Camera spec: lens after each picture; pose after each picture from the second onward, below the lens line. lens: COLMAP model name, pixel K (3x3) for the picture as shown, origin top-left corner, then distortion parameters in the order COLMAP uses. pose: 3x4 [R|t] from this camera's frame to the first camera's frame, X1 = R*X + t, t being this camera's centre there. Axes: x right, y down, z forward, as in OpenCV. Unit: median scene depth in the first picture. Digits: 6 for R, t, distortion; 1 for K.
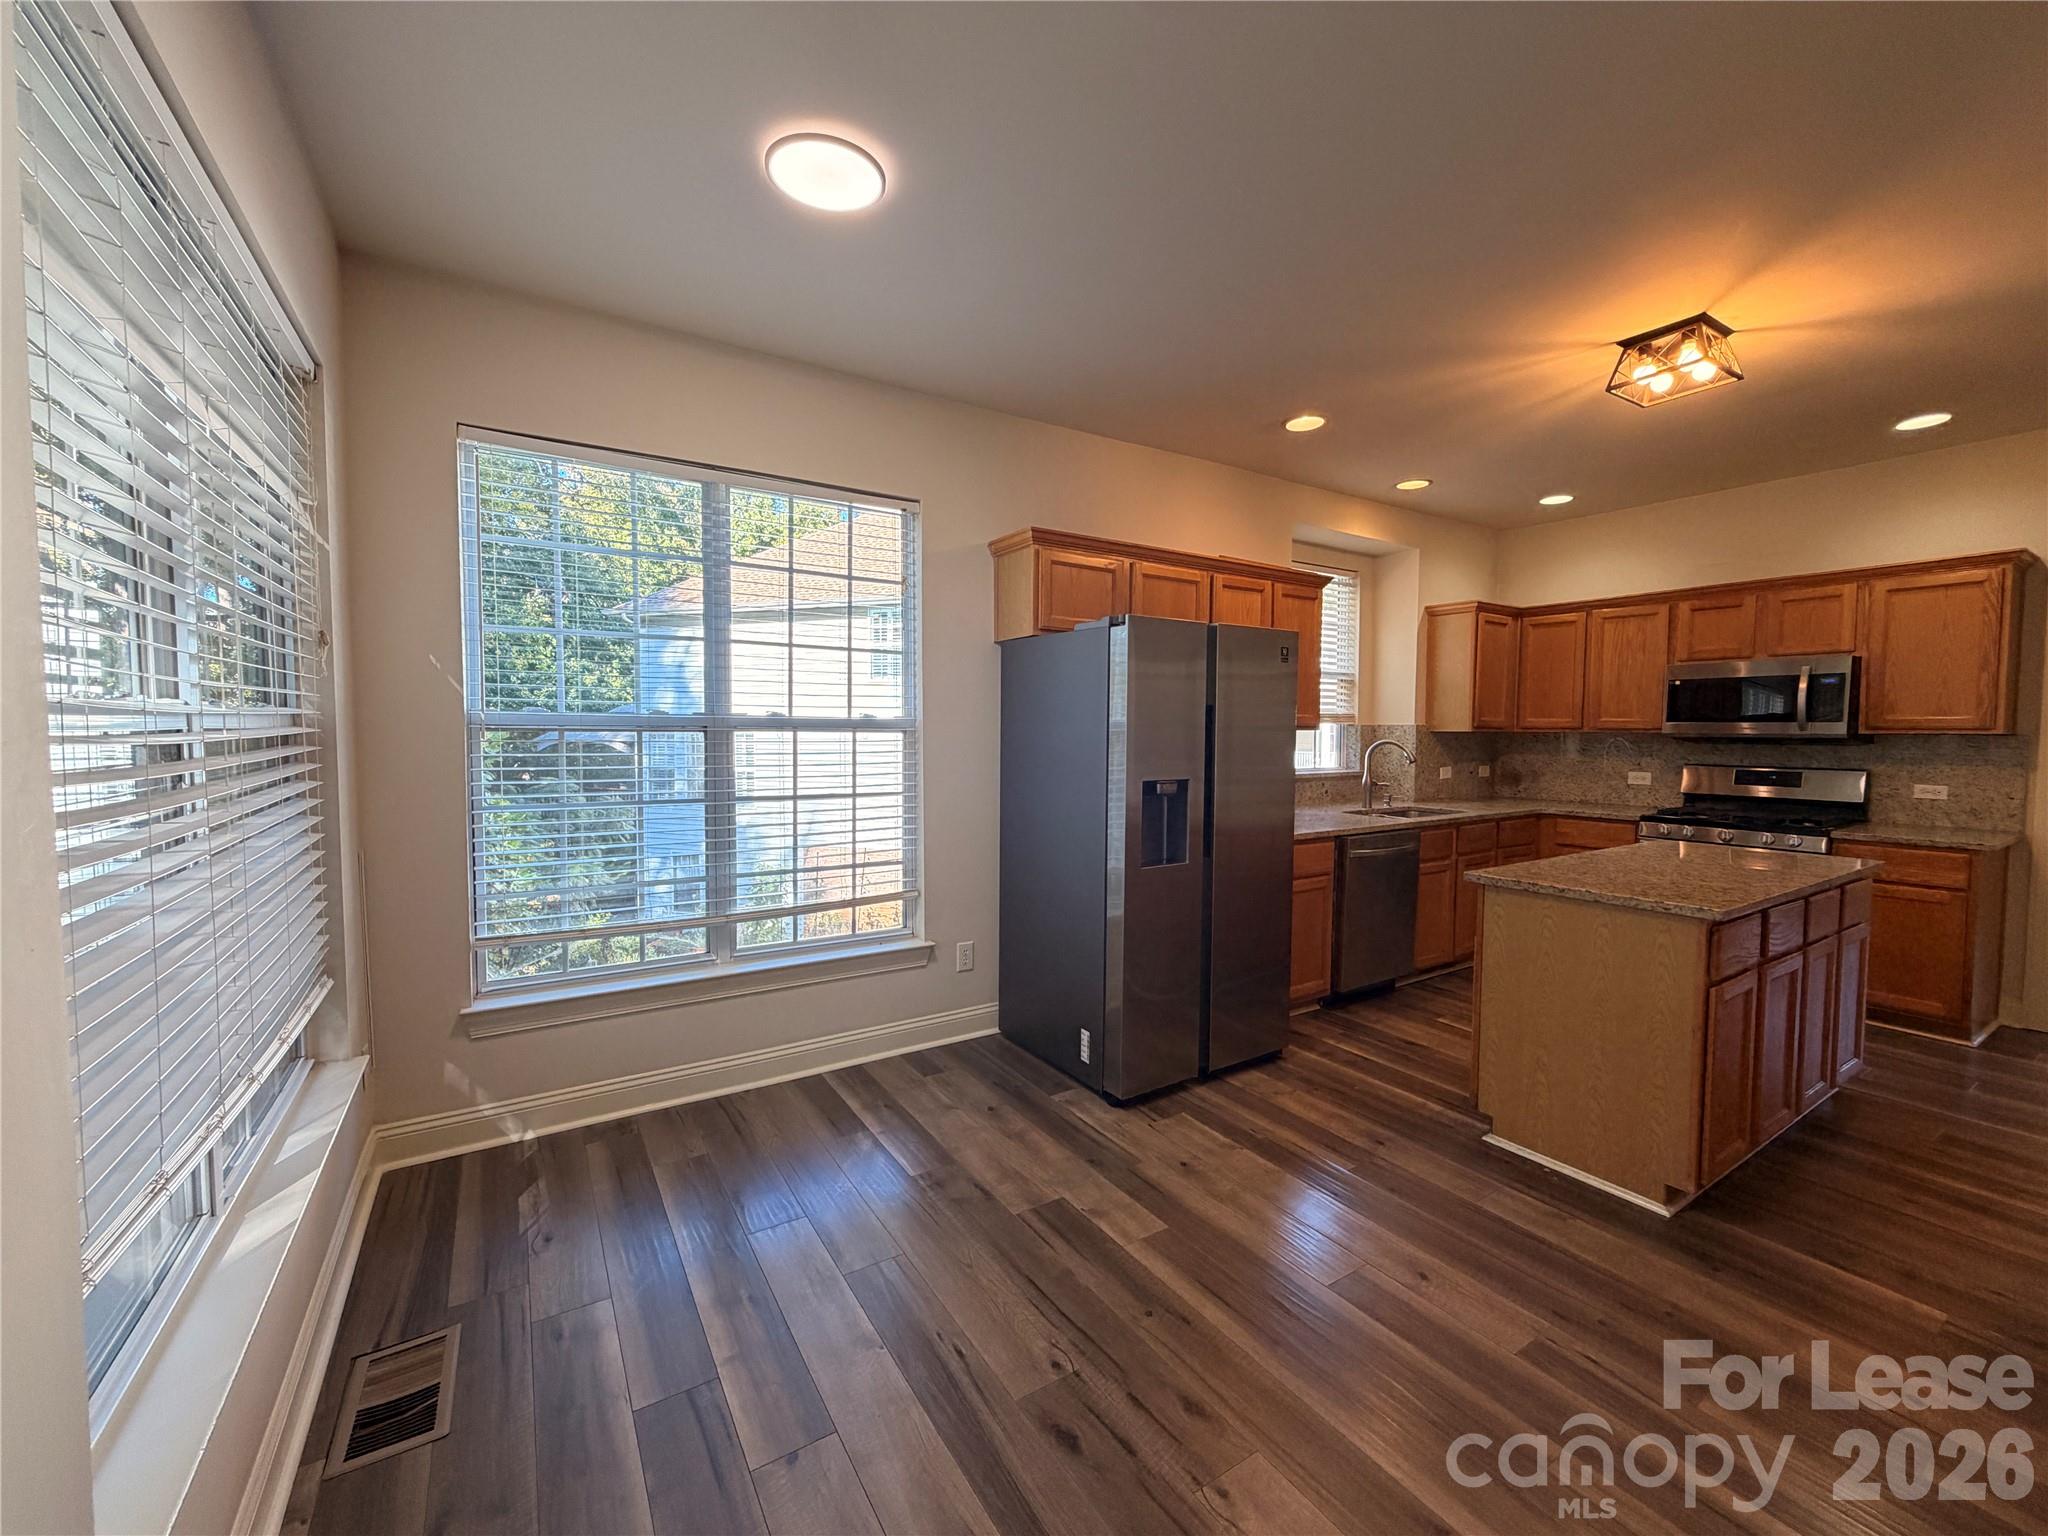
lens RADIAL K [[810.3, 0, 1023.9], [0, 810.3, 768.1], [0, 0, 1]] dist [0.003144, 0.000135]
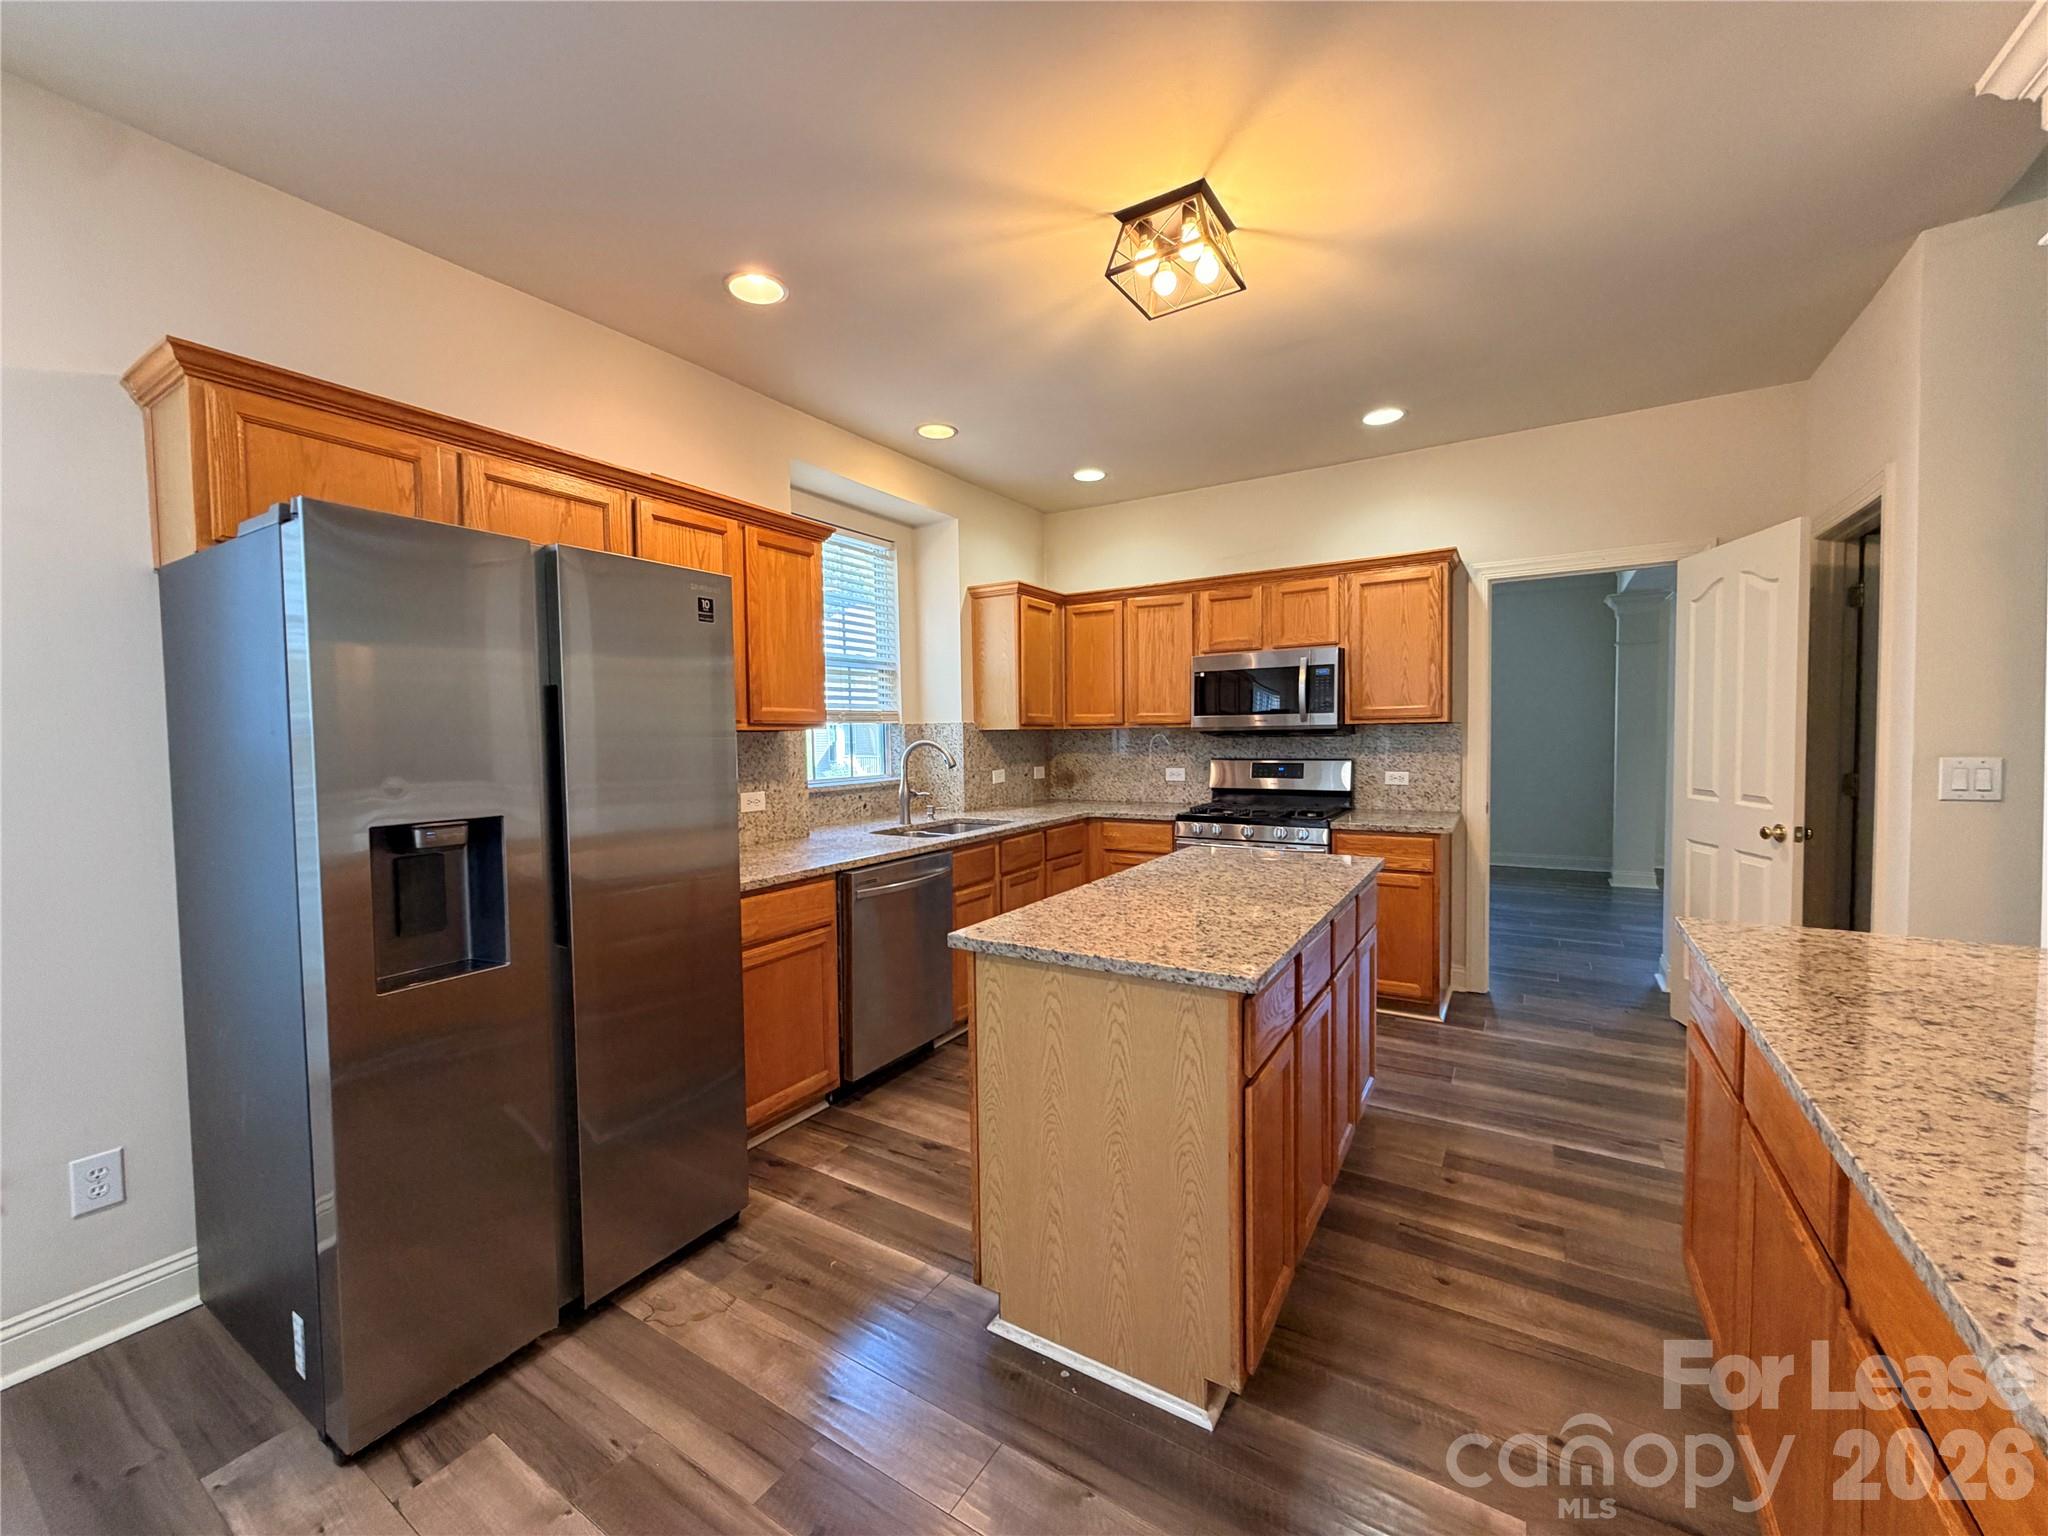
lens RADIAL K [[810.3, 0, 1019.5], [0, 810.3, 767.2], [0, 0, 1]] dist [0.003144, 0.000135]
pose [[0.901844, -0.035803, 0.430576, 0.231628], [0.039588, 0.999216, 0.000170, -0.004866], [-0.430244, 0.016893, 0.902554, 0.274834]]
